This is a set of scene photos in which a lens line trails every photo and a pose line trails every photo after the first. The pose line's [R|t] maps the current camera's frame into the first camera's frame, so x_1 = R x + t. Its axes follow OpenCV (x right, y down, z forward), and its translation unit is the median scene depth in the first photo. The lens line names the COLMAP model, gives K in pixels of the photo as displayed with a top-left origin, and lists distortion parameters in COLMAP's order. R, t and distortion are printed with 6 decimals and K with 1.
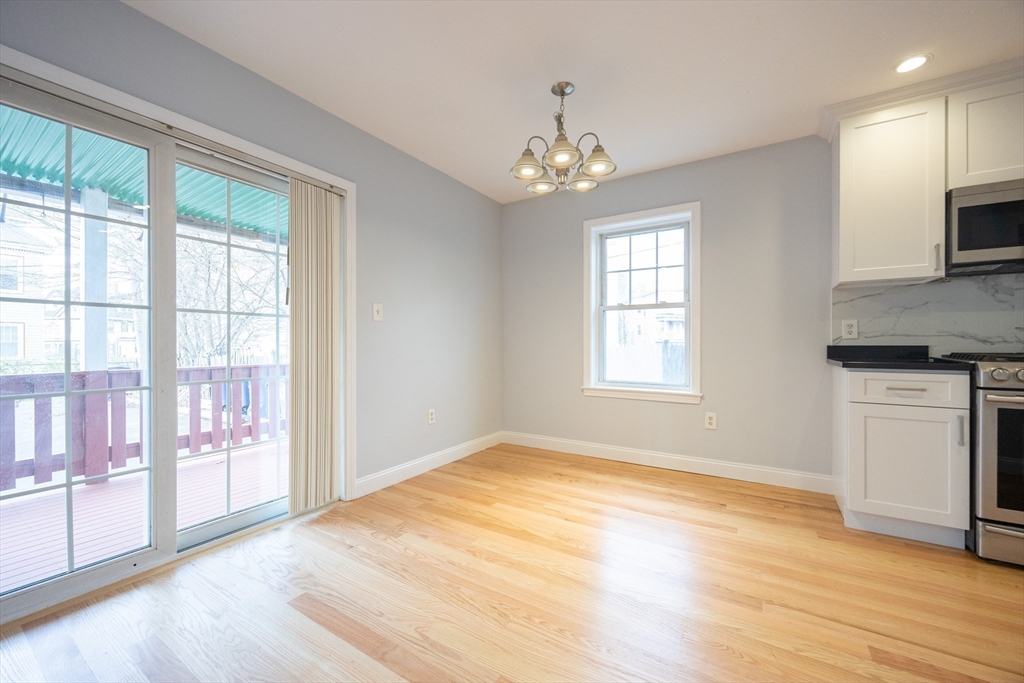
lens RADIAL K [[394.9, 0, 515.4], [0, 394.9, 345.7], [0, 0, 1]] dist [-0.001047, -0.000183]
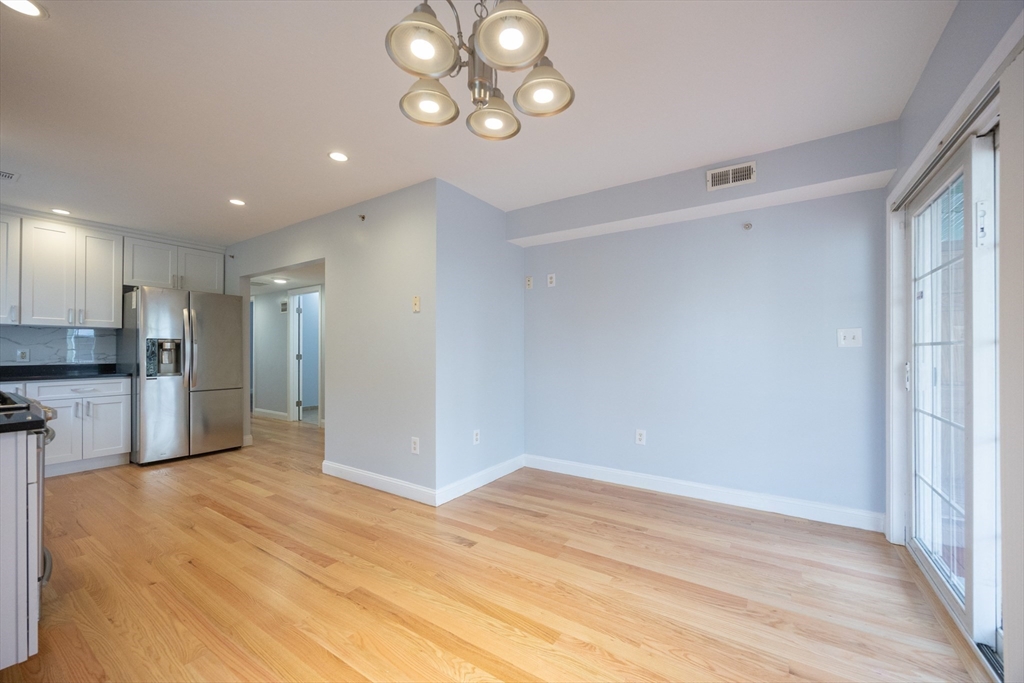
lens RADIAL K [[396.7, 0, 514.6], [0, 396.7, 349.0], [0, 0, 1]] dist [-0.002693, -0.000205]
pose [[-0.999813, 0.002736, 0.019166, 0.067120], [0.002753, 0.999996, 0.000878, -0.072520], [-0.019164, 0.000931, -0.999816, 1.644373]]
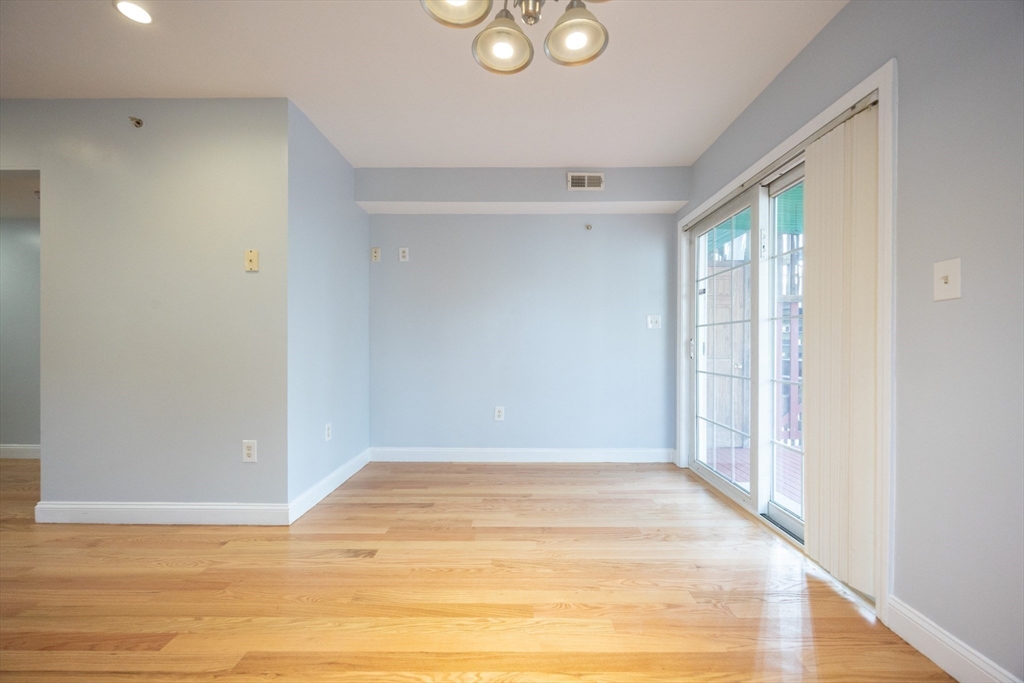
lens RADIAL K [[394.9, 0, 515.4], [0, 394.9, 345.7], [0, 0, 1]] dist [-0.001047, -0.000183]
pose [[-0.850754, 0.002836, -0.525557, 0.415239], [-0.002347, 0.999955, 0.009197, -0.016548], [0.525559, 0.009058, -0.850709, 1.486916]]
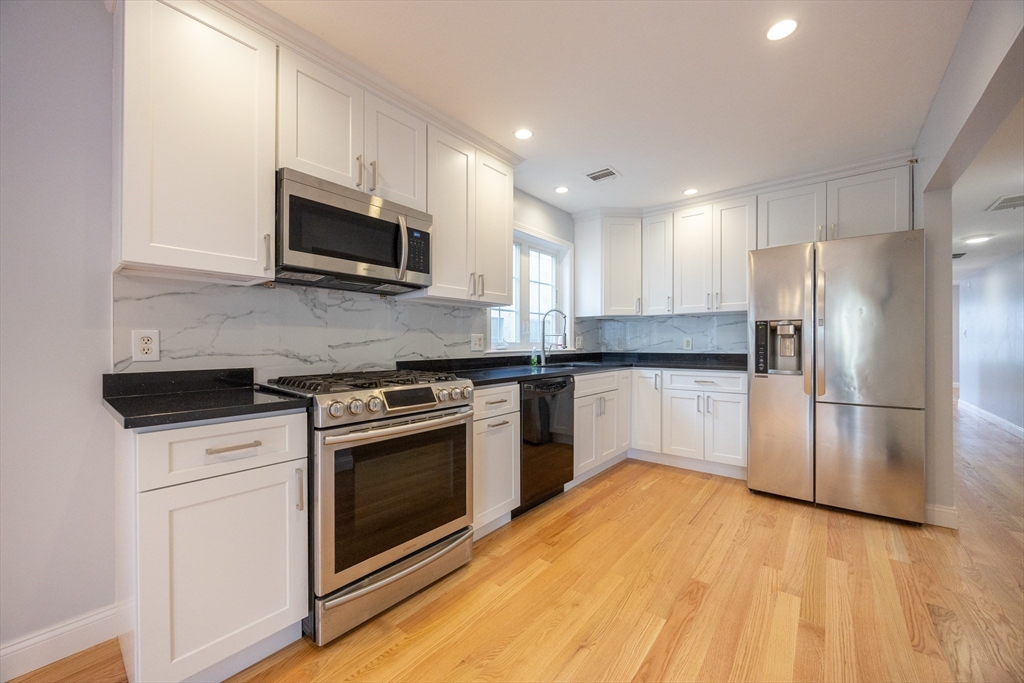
lens RADIAL K [[386.5, 0, 516.7], [0, 386.5, 342.3], [0, 0, 1]] dist [-0.007103, -0.000096]
pose [[0.118985, 0.002761, 0.992892, 0.415162], [0.005129, 0.999981, -0.003396, -0.050995], [-0.992883, 0.005496, 0.118968, 0.458535]]
